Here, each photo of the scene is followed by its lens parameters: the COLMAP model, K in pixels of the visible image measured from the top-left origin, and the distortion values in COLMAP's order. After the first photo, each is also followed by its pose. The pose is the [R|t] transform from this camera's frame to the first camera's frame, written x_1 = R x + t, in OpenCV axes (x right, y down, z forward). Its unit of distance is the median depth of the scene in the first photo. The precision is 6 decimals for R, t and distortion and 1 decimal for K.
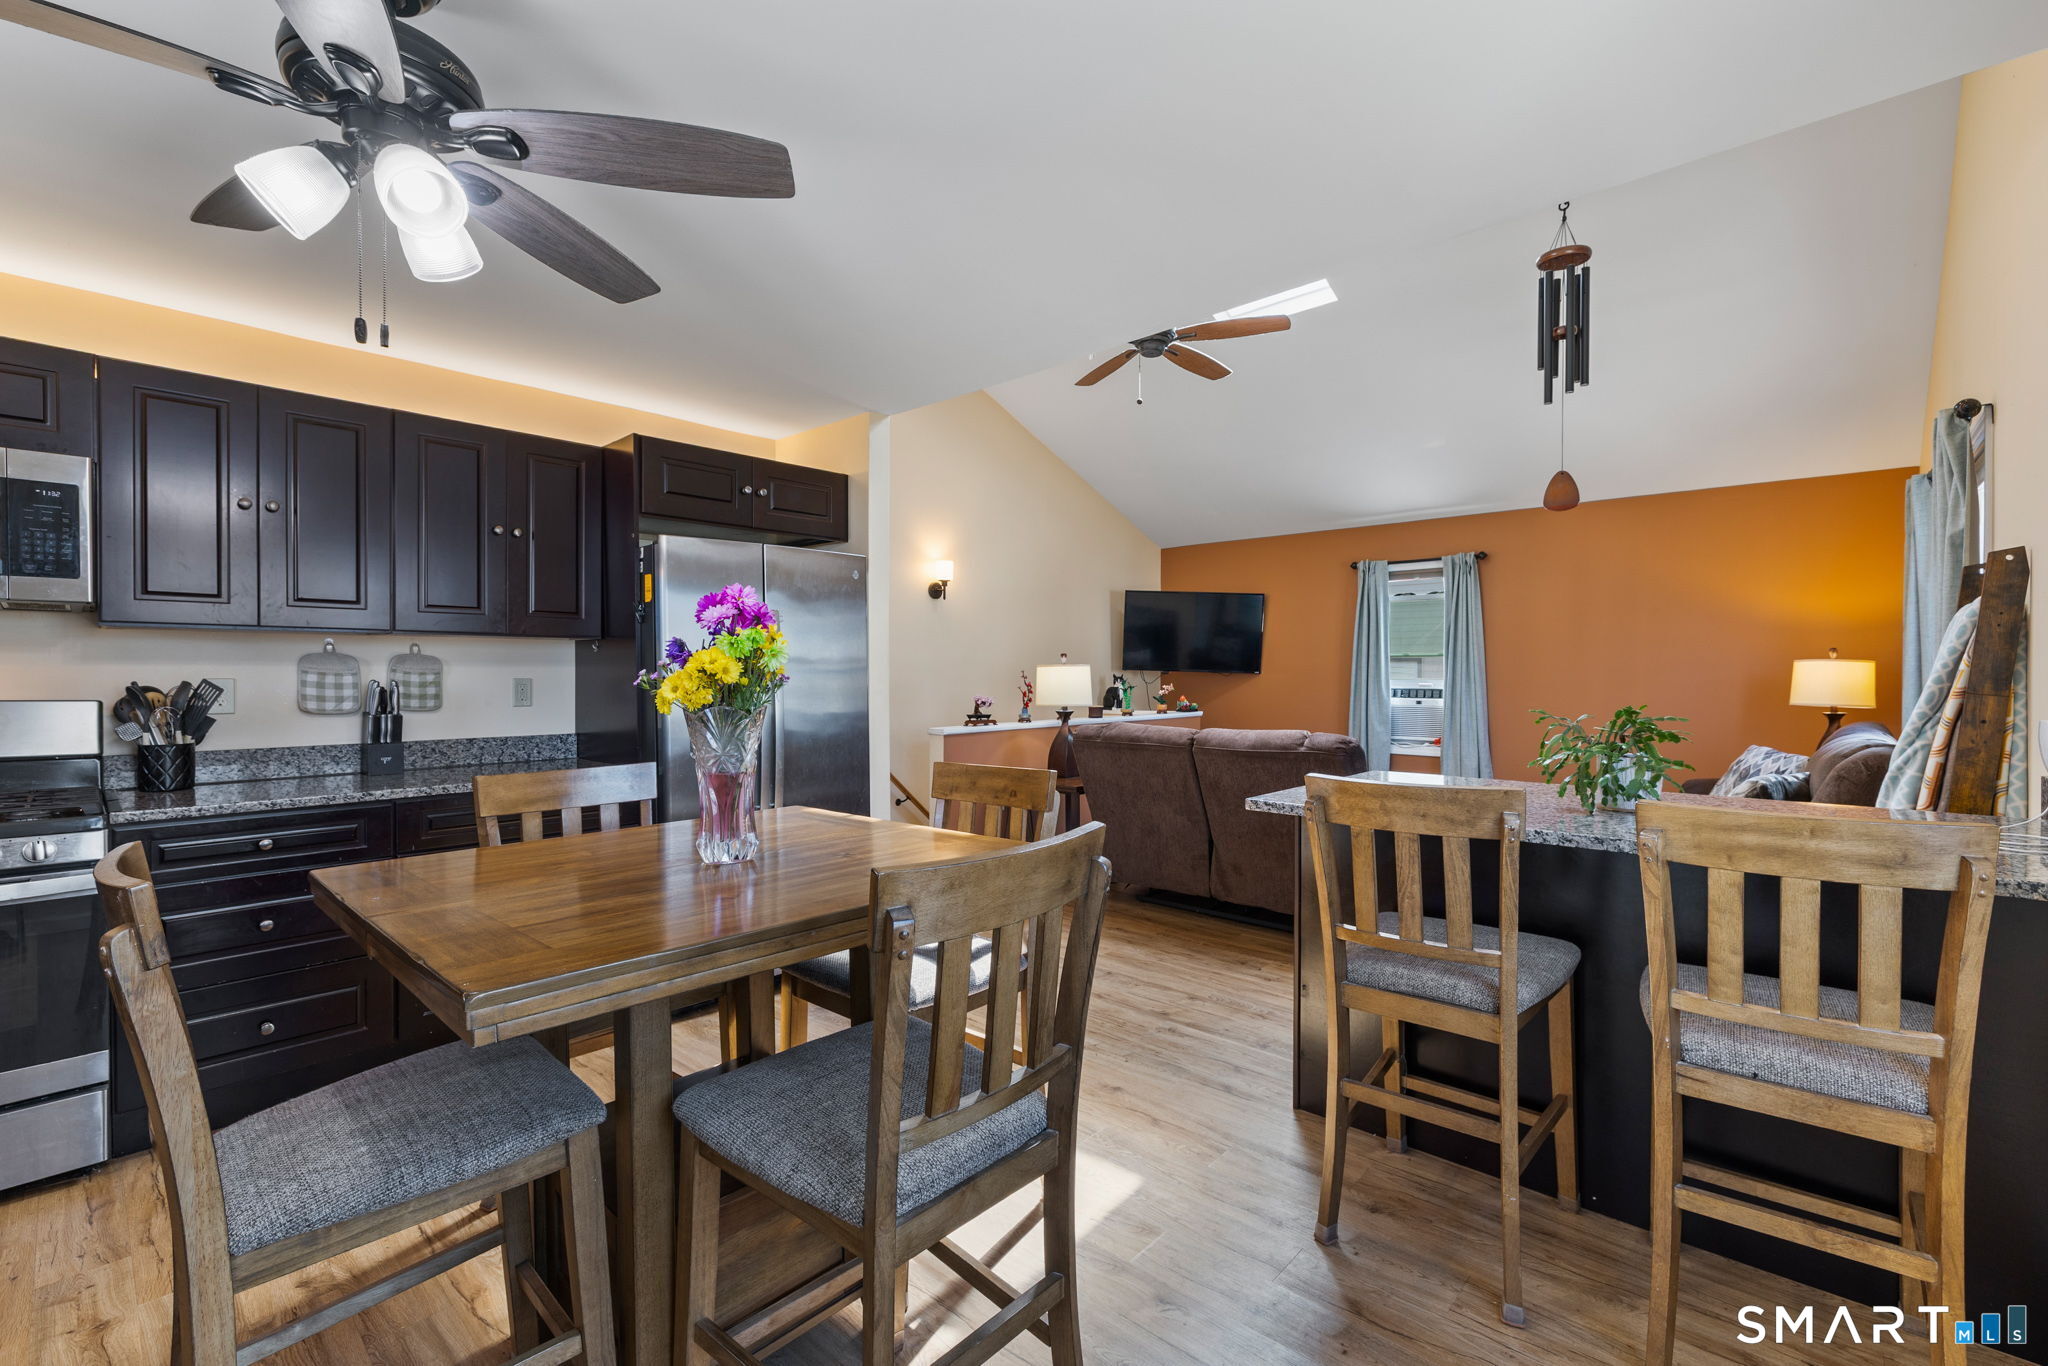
lens RADIAL K [[874.8, 0, 1023.5], [0, 874.8, 676.0], [0, 0, 1]] dist [0.000084, -0.000734]
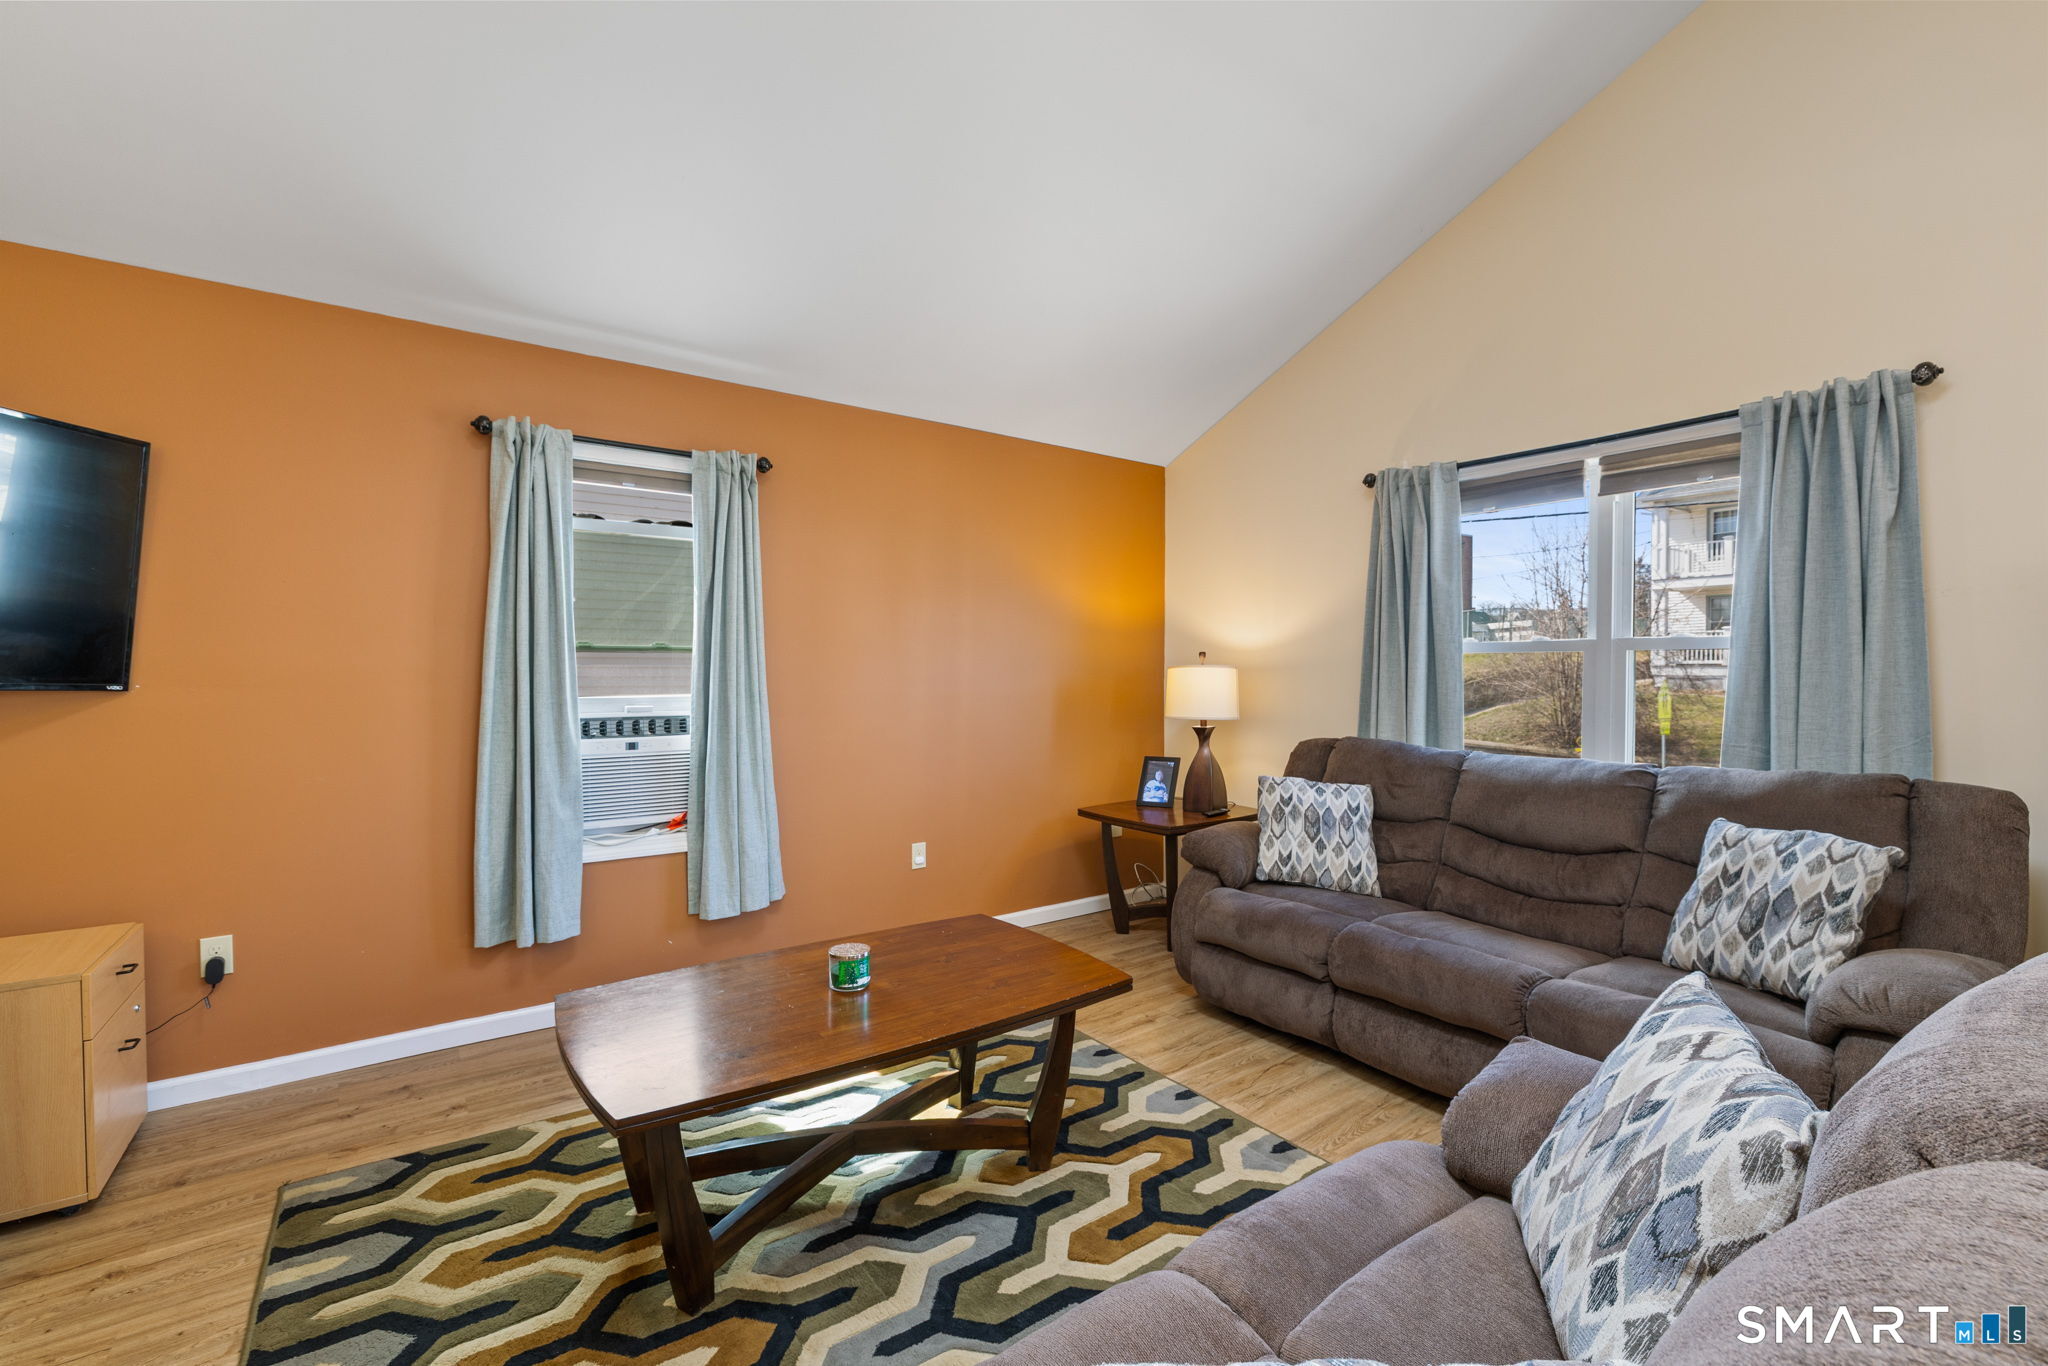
lens RADIAL K [[874.8, 0, 1023.5], [0, 874.8, 676.0], [0, 0, 1]] dist [0.000084, -0.000734]
pose [[0.208457, -0.006289, 0.978011, 0.027534], [0.006653, 0.999965, 0.005013, -0.008855], [-0.978009, 0.005462, 0.208492, 0.684684]]
